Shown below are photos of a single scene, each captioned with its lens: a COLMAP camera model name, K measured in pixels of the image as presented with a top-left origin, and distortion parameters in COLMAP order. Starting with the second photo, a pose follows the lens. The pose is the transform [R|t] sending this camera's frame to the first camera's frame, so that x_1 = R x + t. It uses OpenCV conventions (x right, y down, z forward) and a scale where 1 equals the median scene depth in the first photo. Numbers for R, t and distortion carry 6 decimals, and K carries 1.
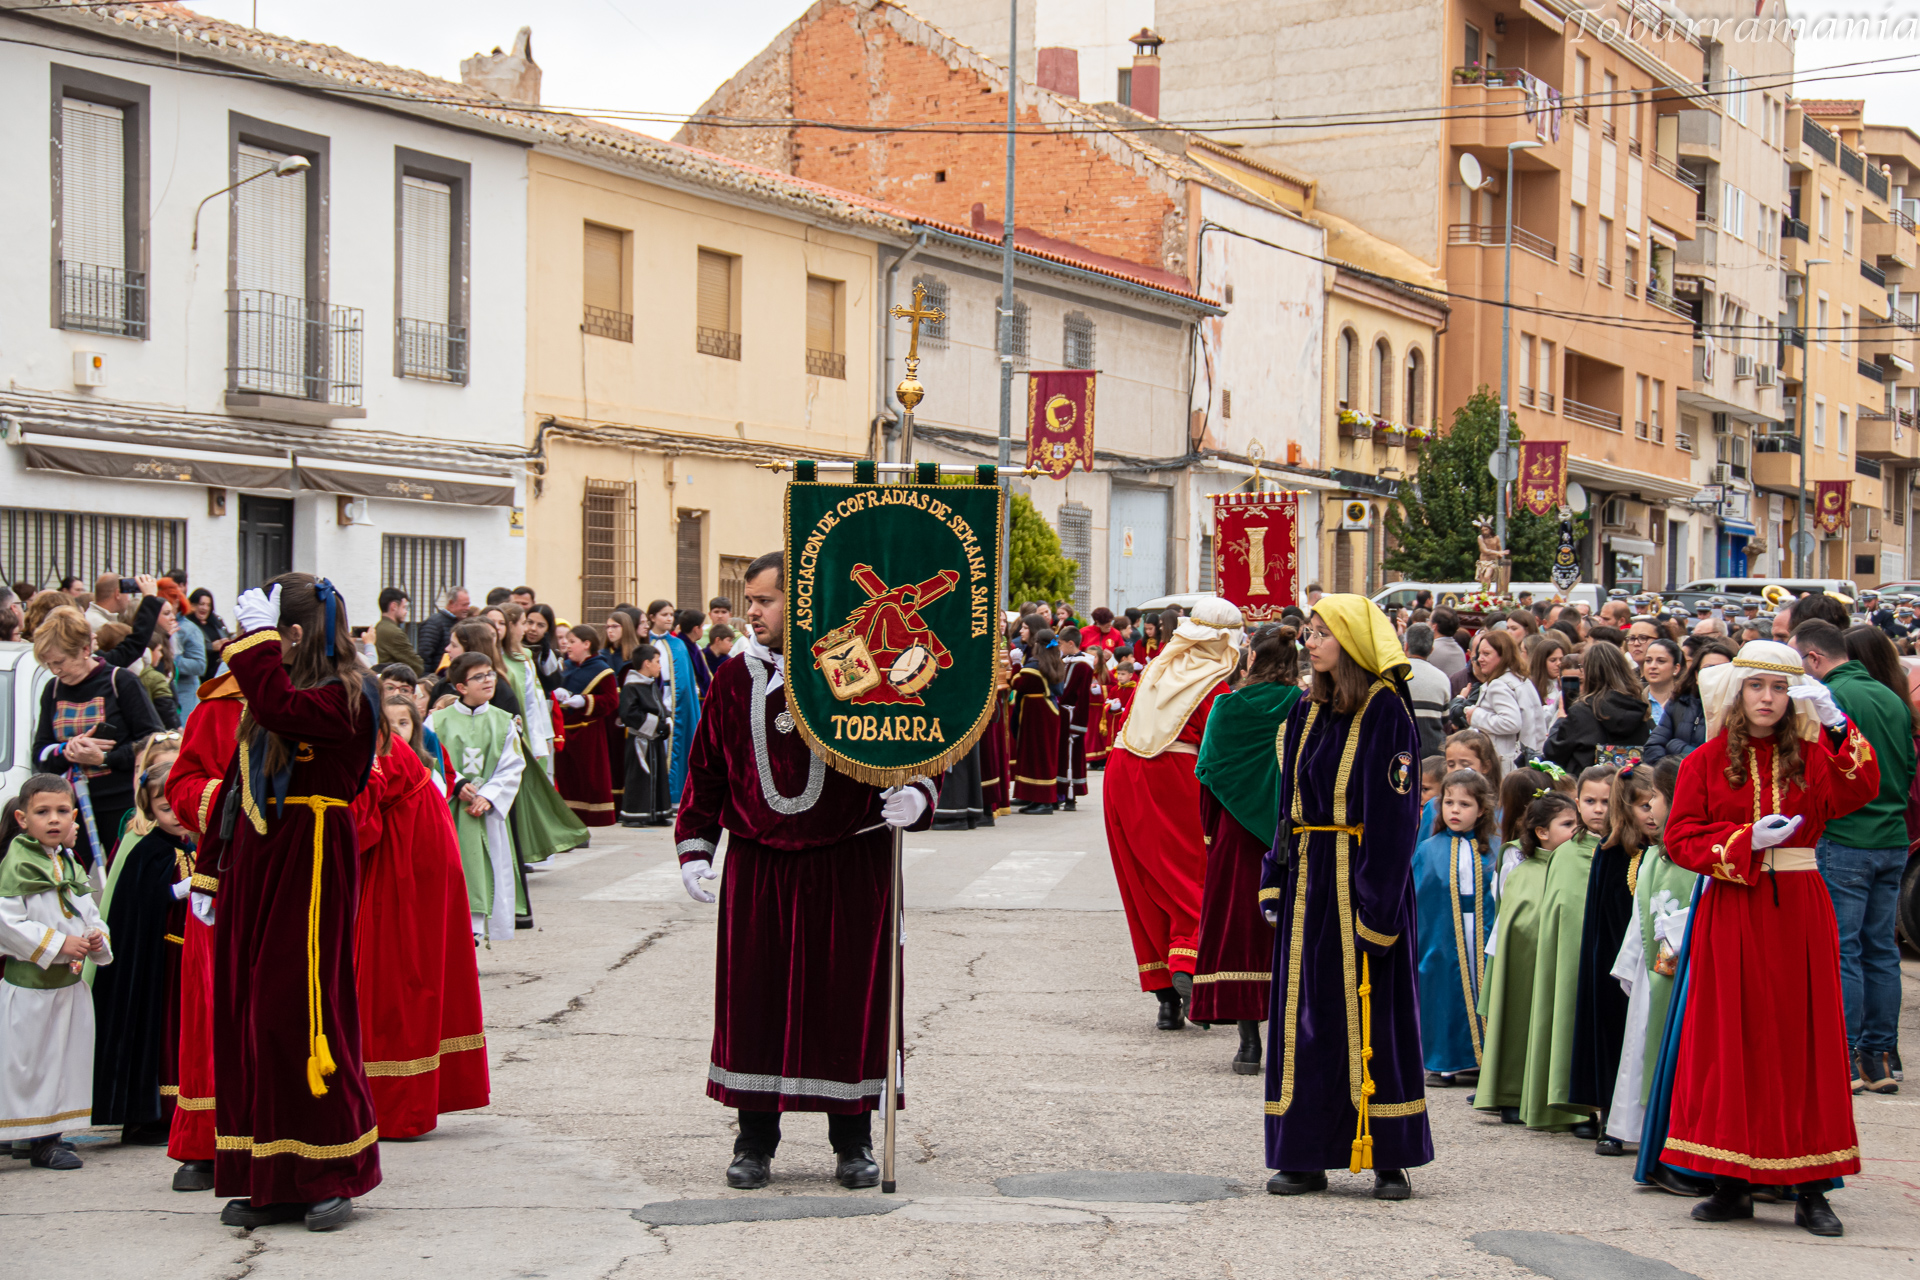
lens RADIAL K [[3414.9, 0, 960.0], [0, 3414.9, 640.0], [0, 0, 1]] dist [0.242181, -0.025577]
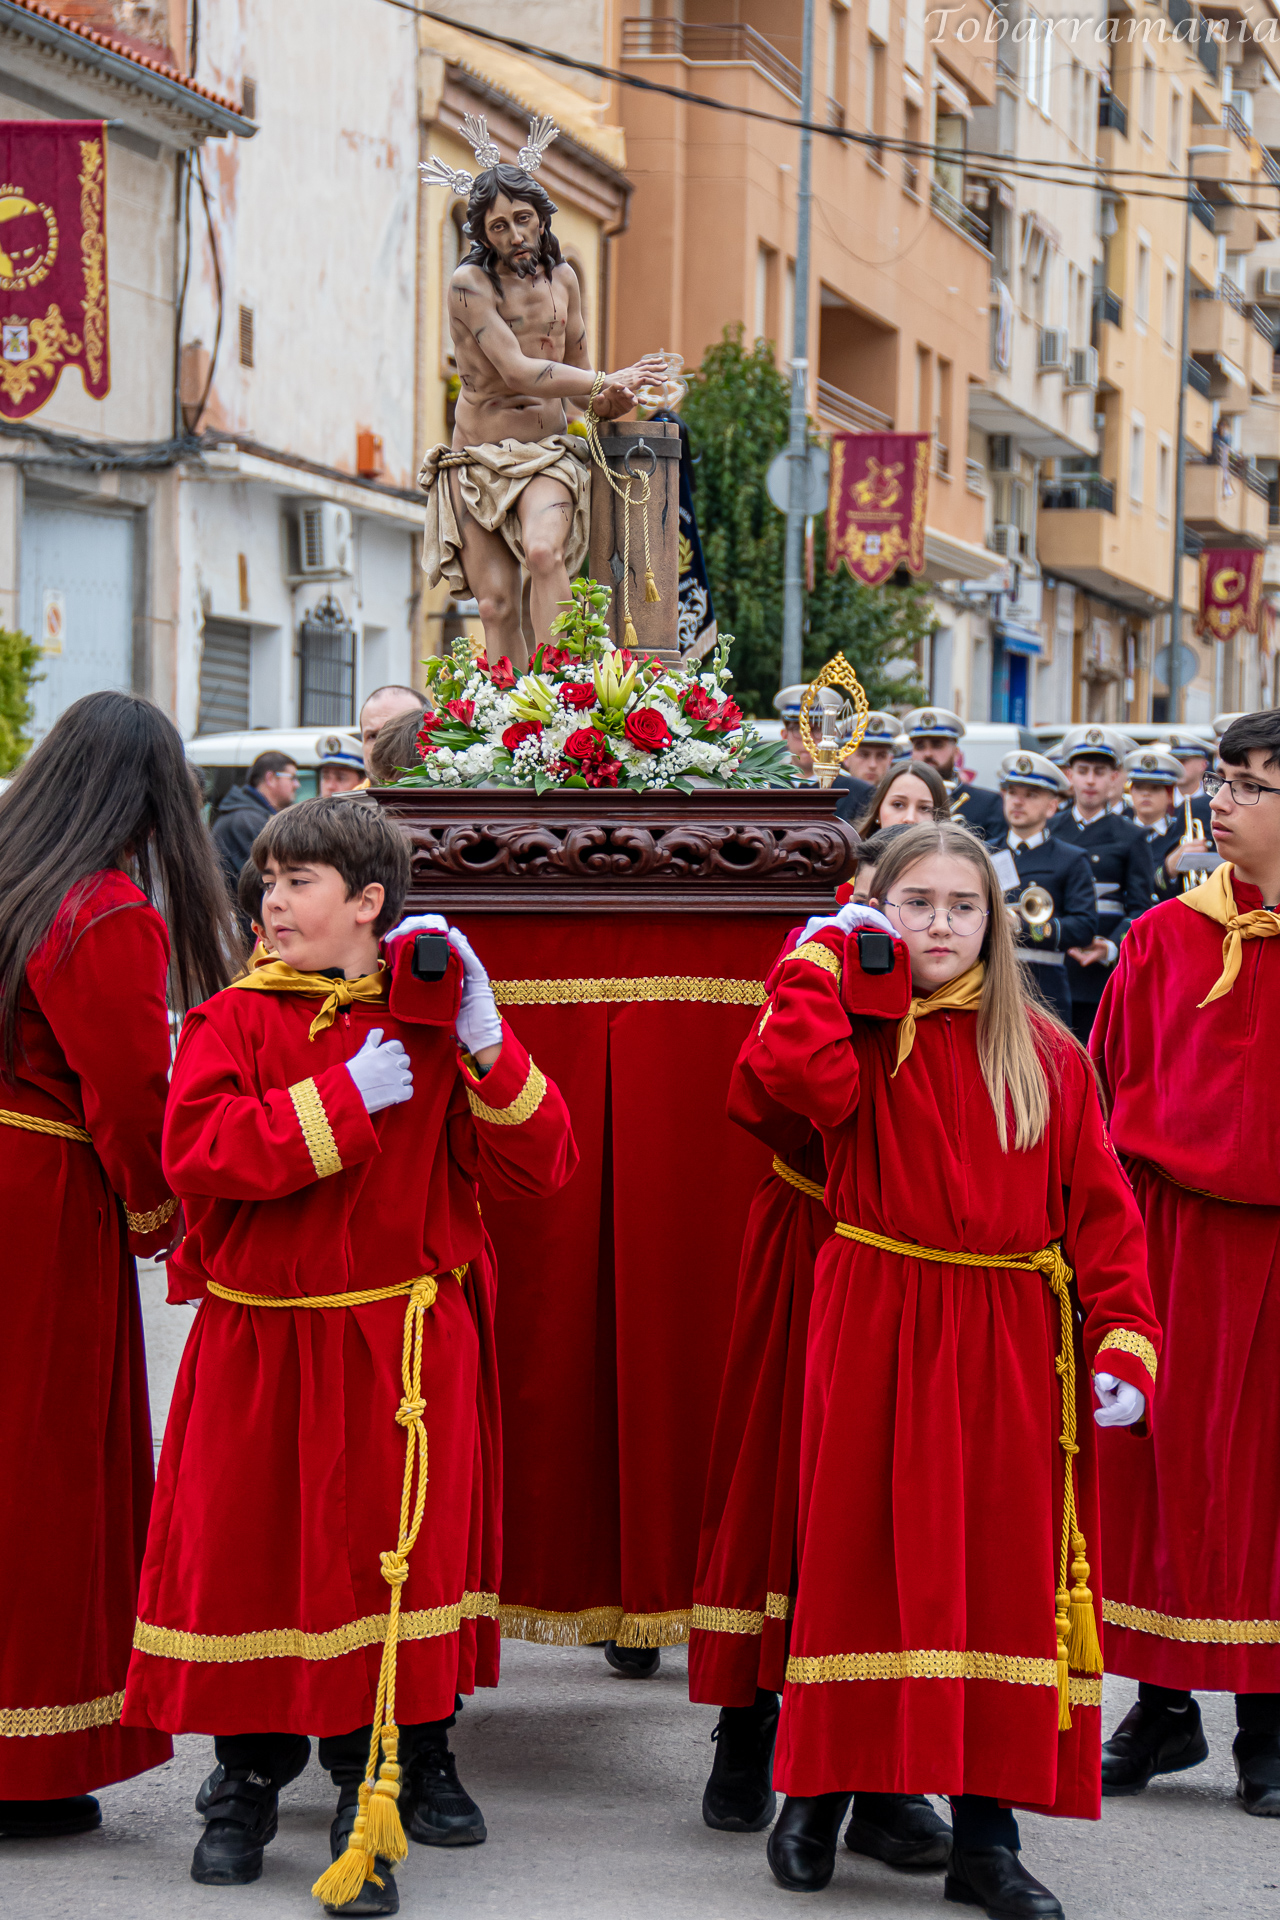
lens RADIAL K [[5153.9, 0, 640.0], [0, 5153.9, 960.0], [0, 0, 1]] dist [0.483225, 0.829630]
pose [[0.979891, -0.003463, 0.199502, -0.011395], [-0.001455, 0.999699, 0.024498, -0.000715], [-0.199526, -0.024296, 0.979591, 0.264032]]
